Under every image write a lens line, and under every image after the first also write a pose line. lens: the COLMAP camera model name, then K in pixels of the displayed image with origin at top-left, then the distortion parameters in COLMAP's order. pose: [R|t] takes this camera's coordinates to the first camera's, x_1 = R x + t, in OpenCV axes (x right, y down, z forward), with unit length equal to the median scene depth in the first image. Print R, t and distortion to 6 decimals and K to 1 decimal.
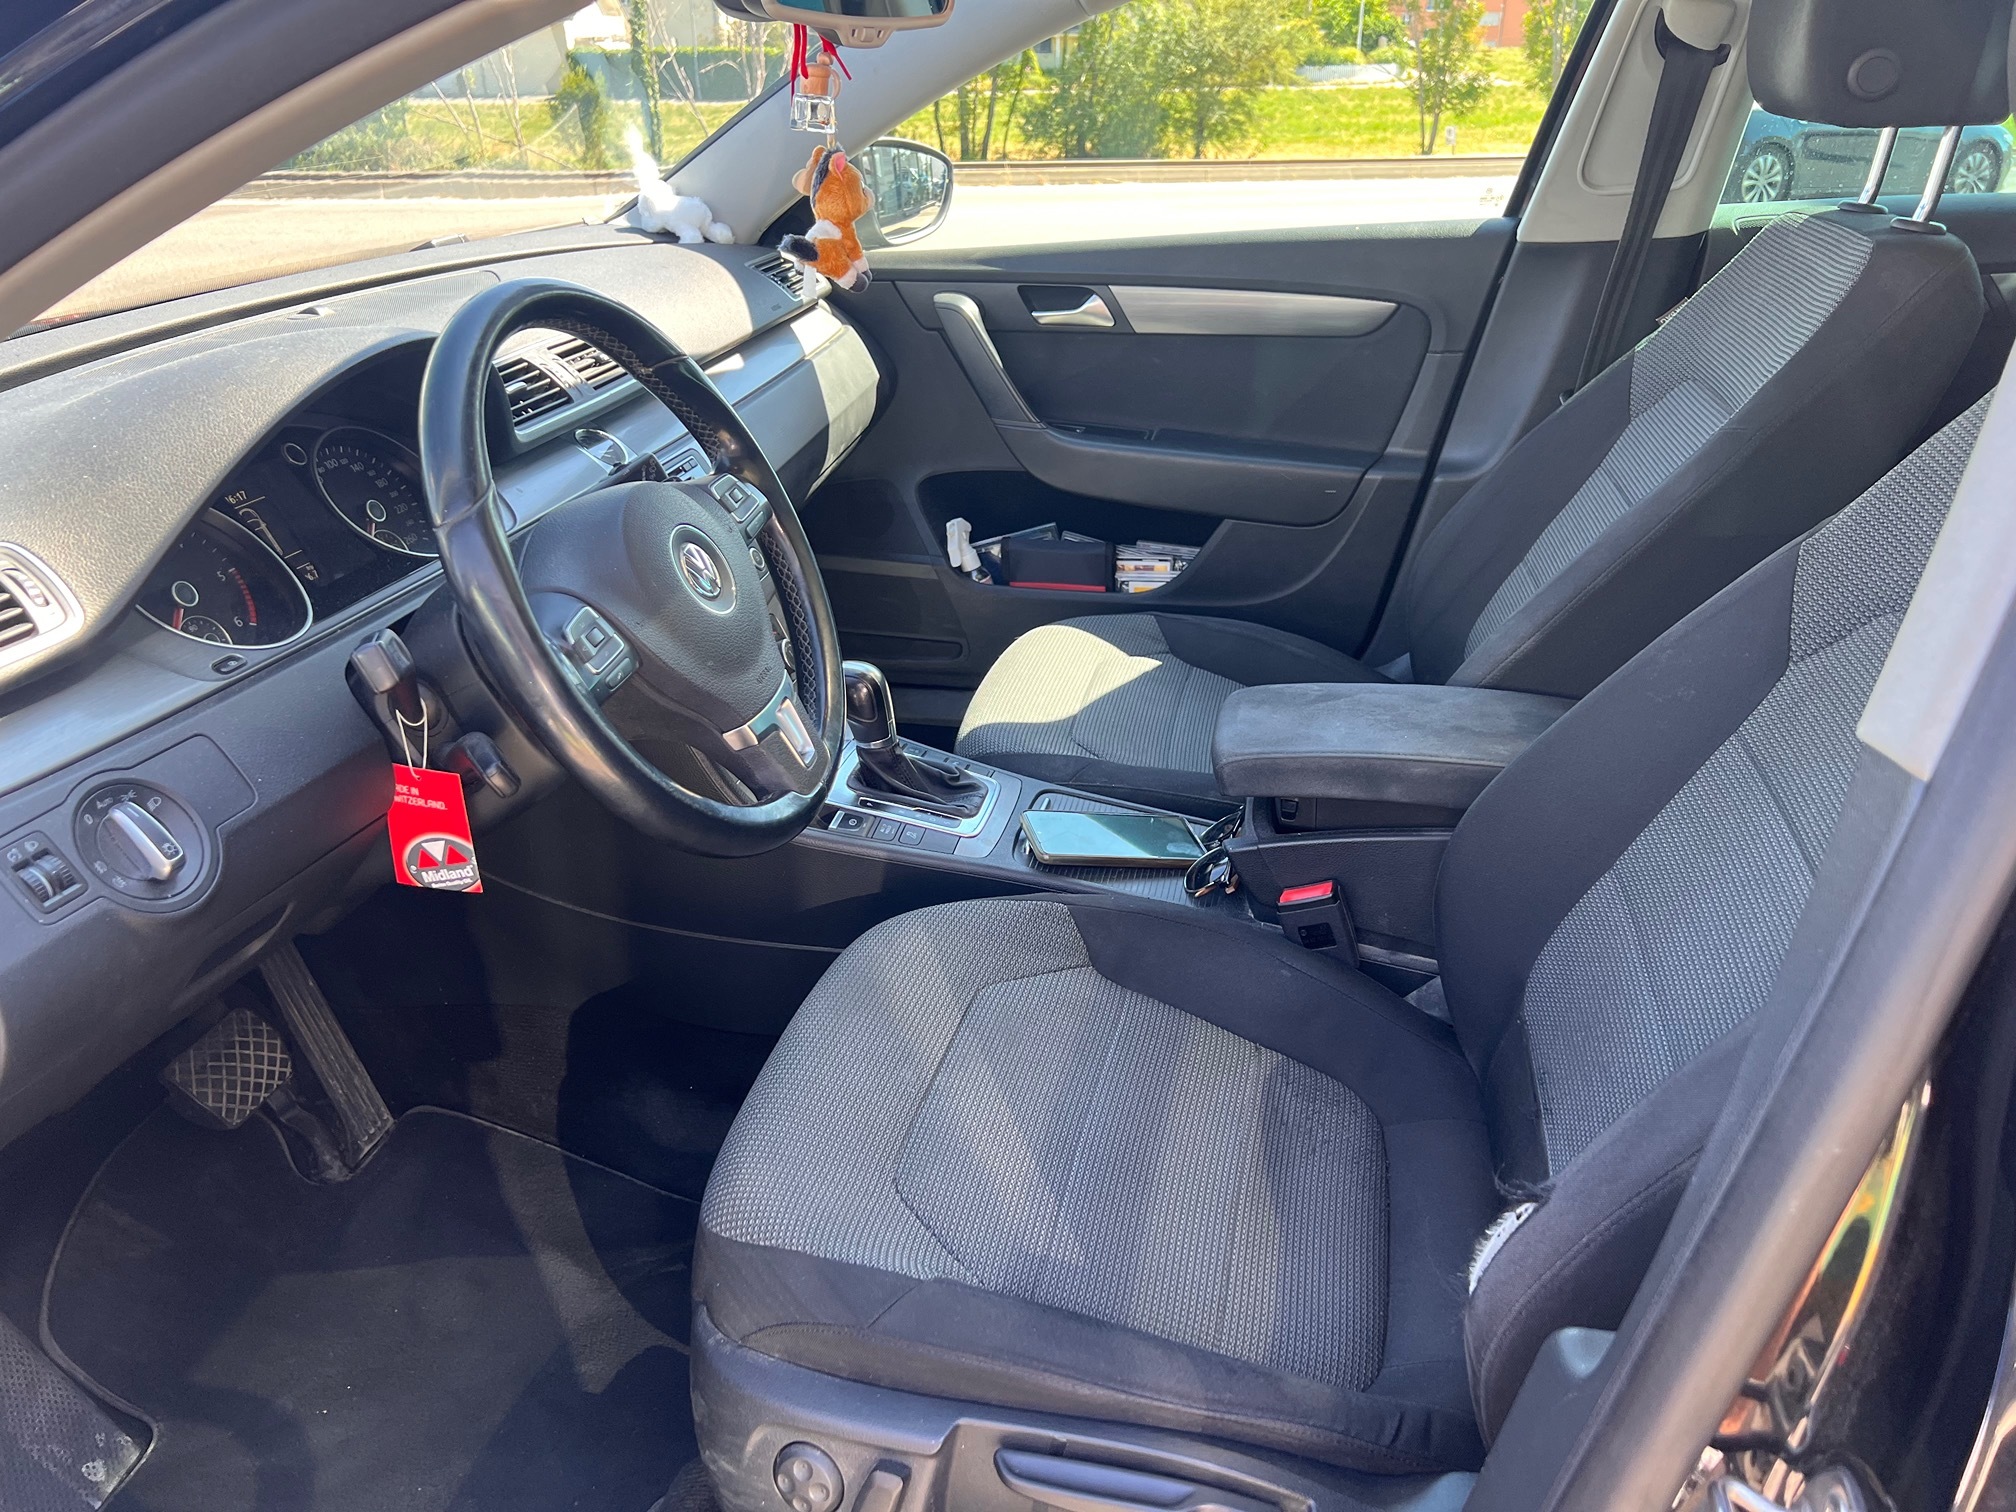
lens RADIAL K [[1523.7, 0, 995.8], [0, 1523.7, 764.4], [0, 0, 1]] dist [0.026739, 0.001616]
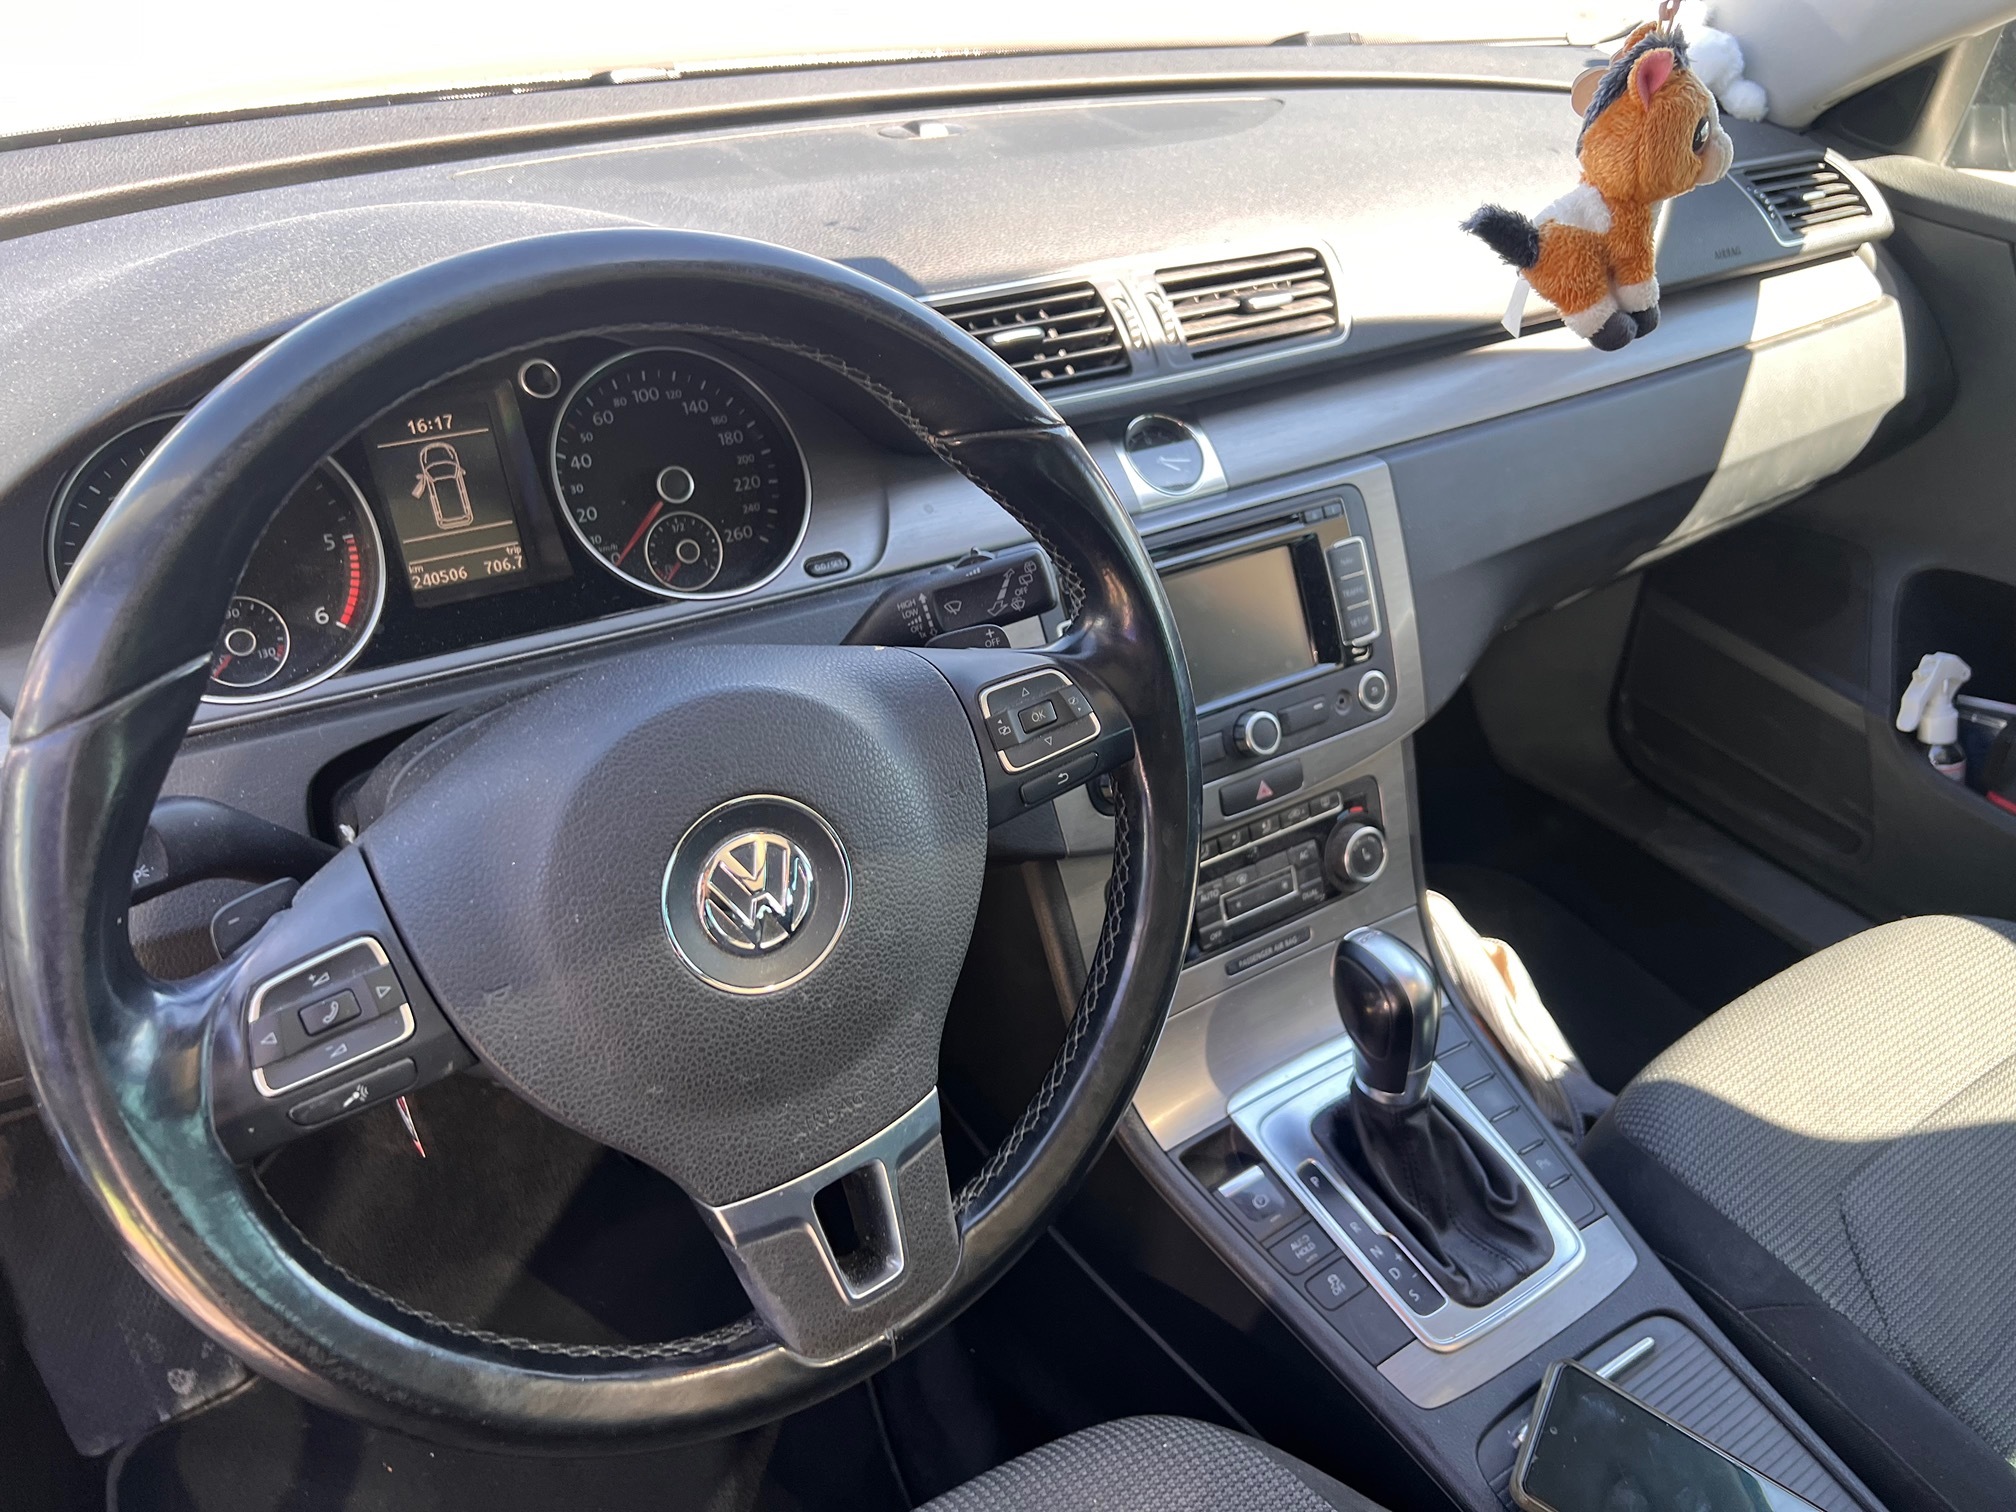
lens RADIAL K [[1523.7, 0, 1024.9], [0, 1523.7, 745.0], [0, 0, 1]] dist [0.026739, 0.001616]
pose [[0.723571, 0.436422, -0.534771, 0.077574], [-0.358416, 0.899671, 0.249259, -0.235114], [0.589901, 0.011314, 0.807397, 0.479418]]
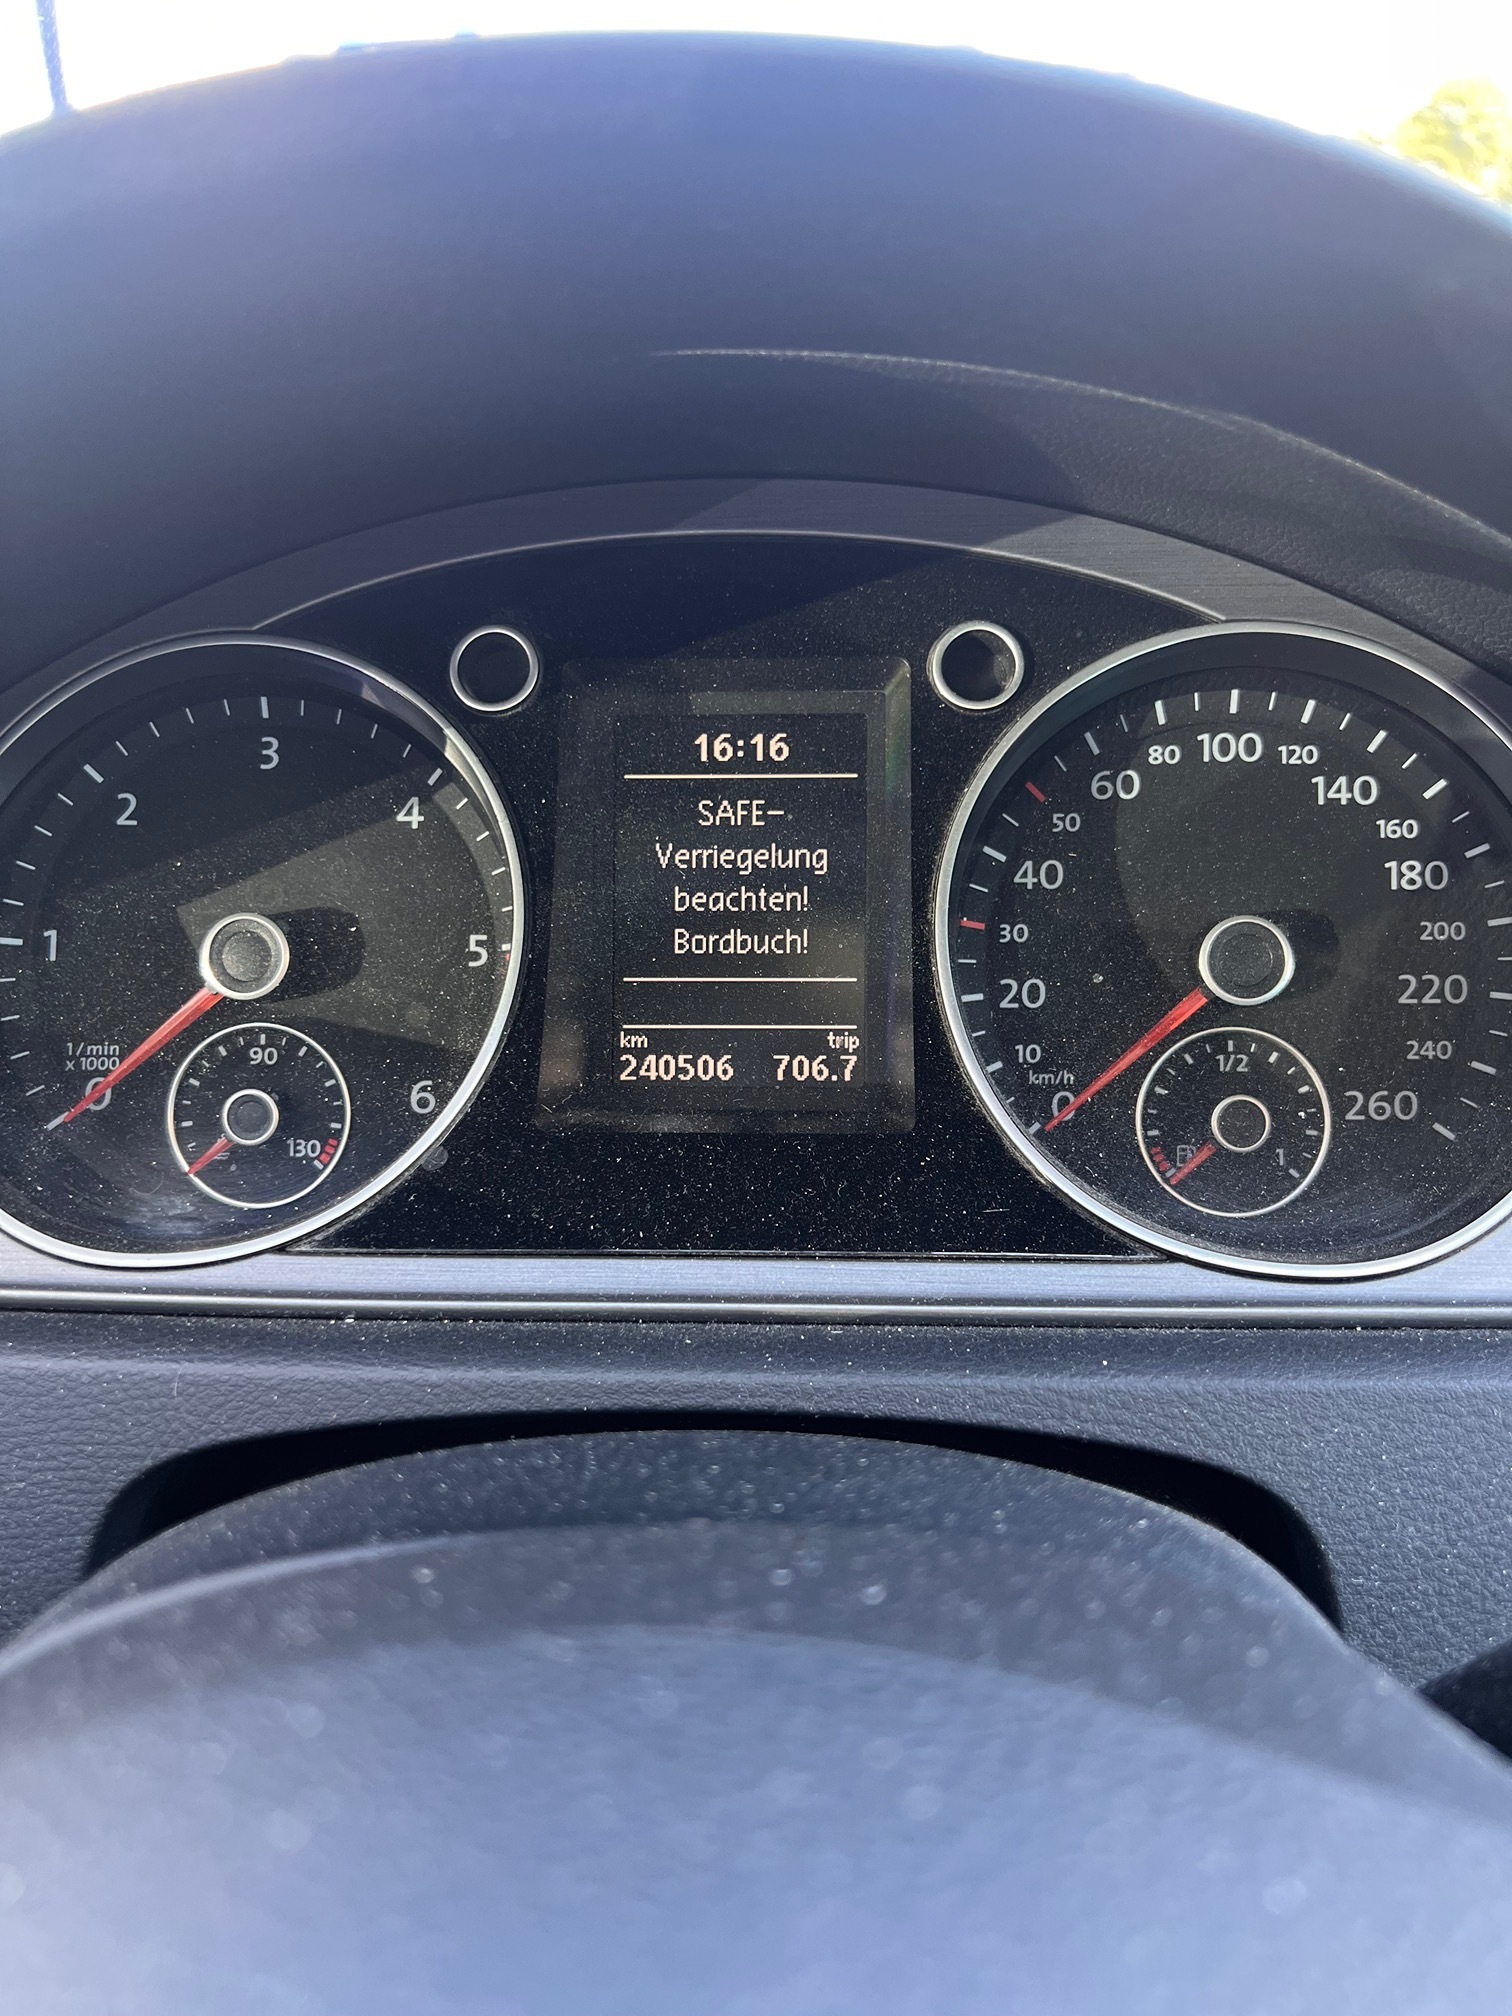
lens RADIAL K [[1523.7, 0, 758.6], [0, 1523.7, 1027.5], [0, 0, 1]] dist [0.026739, 0.001616]
pose [[0.188618, 0.453551, -0.871042, -0.156691], [-0.394230, 0.847328, 0.355835, -0.181926], [0.899448, 0.276274, 0.338625, 0.705460]]
